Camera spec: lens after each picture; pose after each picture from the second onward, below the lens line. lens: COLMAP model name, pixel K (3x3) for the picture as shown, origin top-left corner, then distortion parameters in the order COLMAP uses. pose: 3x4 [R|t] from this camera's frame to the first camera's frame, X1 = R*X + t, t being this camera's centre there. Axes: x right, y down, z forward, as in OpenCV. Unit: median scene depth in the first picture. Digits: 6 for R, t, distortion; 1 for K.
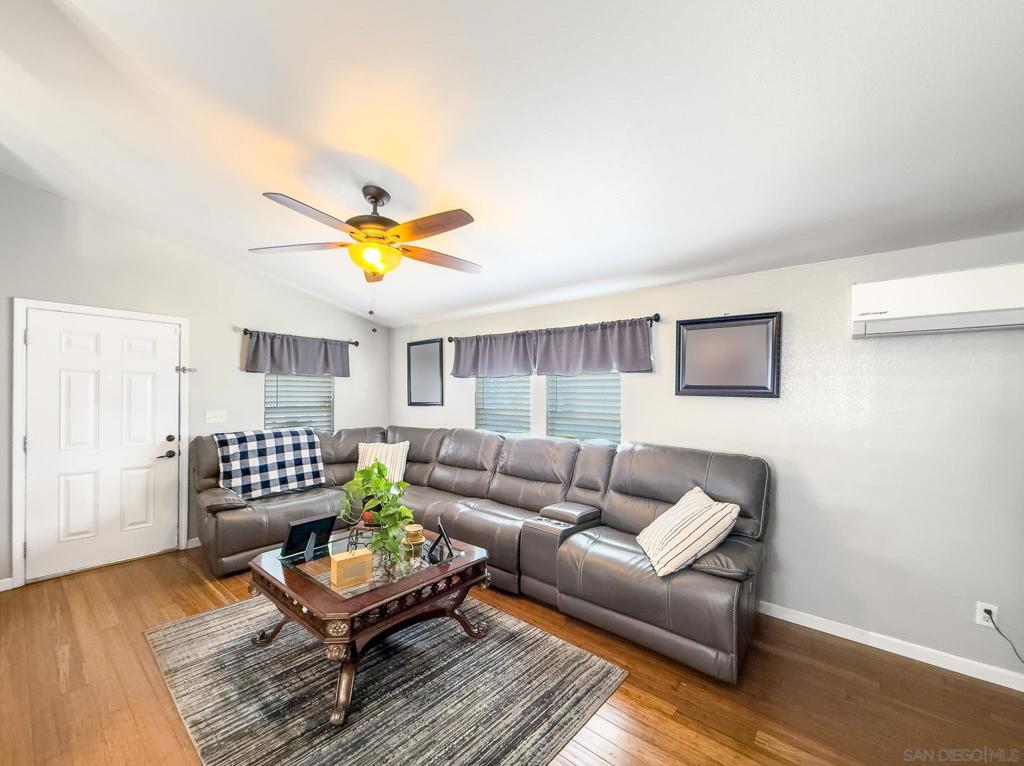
lens RADIAL K [[420.7, 0, 505.3], [0, 420.7, 396.4], [0, 0, 1]] dist [0.001561, -0.000009]
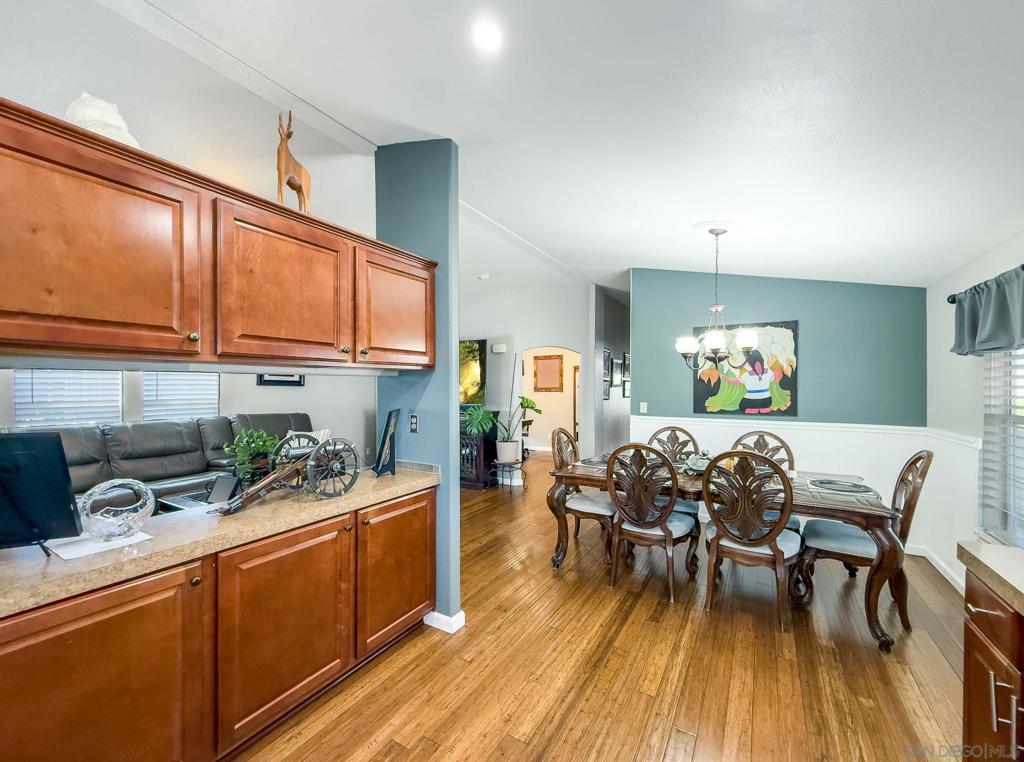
lens RADIAL K [[421.3, 0, 505.4], [0, 421.3, 387.1], [0, 0, 1]] dist [0.000737, 0.000113]
pose [[-0.158292, -0.011145, 0.987329, -1.487485], [0.002095, 0.999930, 0.011624, -0.013385], [-0.987390, 0.003909, -0.158258, 0.253527]]
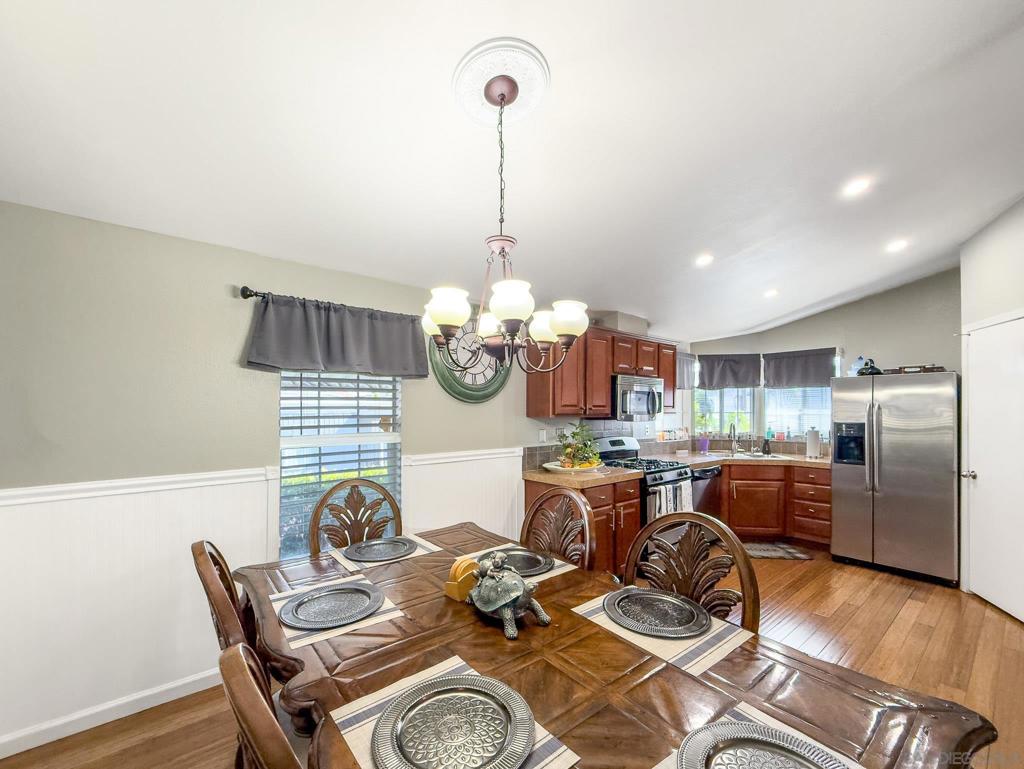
lens RADIAL K [[427.2, 0, 504.6], [0, 427.2, 407.2], [0, 0, 1]] dist [0.000488, 0.000134]
pose [[-0.176835, -0.013277, -0.984151, -0.116199], [-0.010239, 0.999880, -0.011649, 0.003299], [0.984187, 0.008016, -0.176950, -0.299983]]
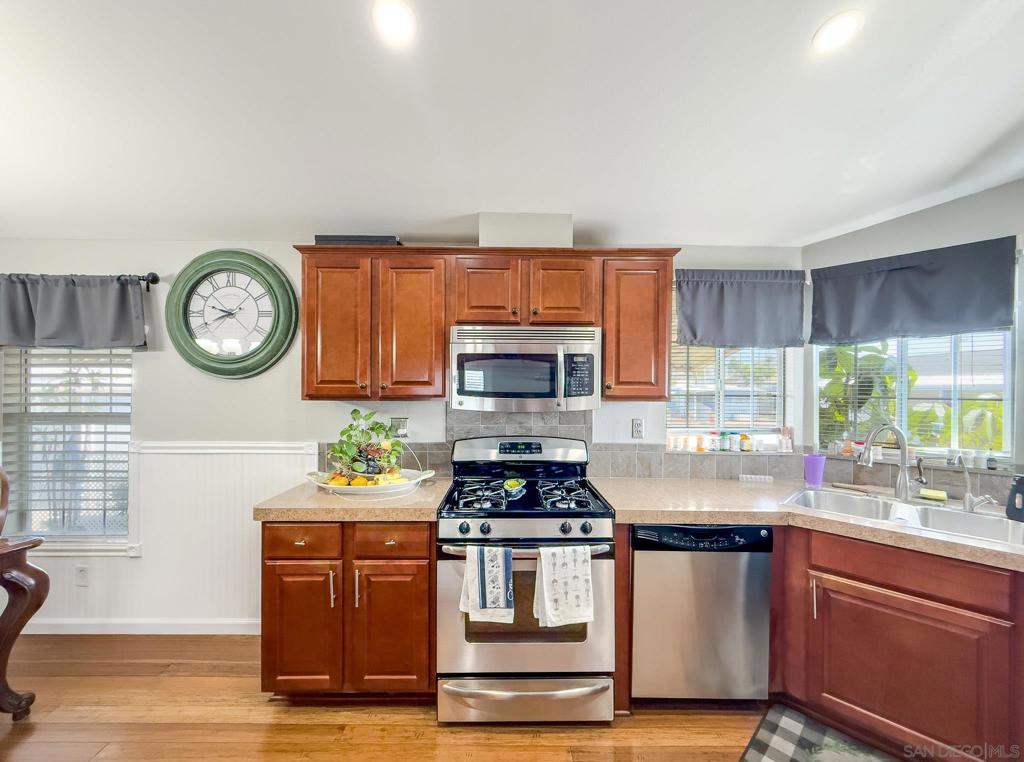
lens RADIAL K [[413.9, 0, 507.5], [0, 413.9, 385.9], [0, 0, 1]] dist [0.000619, 0.000037]
pose [[-0.756368, -0.013478, -0.654008, -1.005965], [-0.016178, 0.999867, -0.001895, -0.012018], [0.653947, 0.009147, -0.756485, 0.354693]]
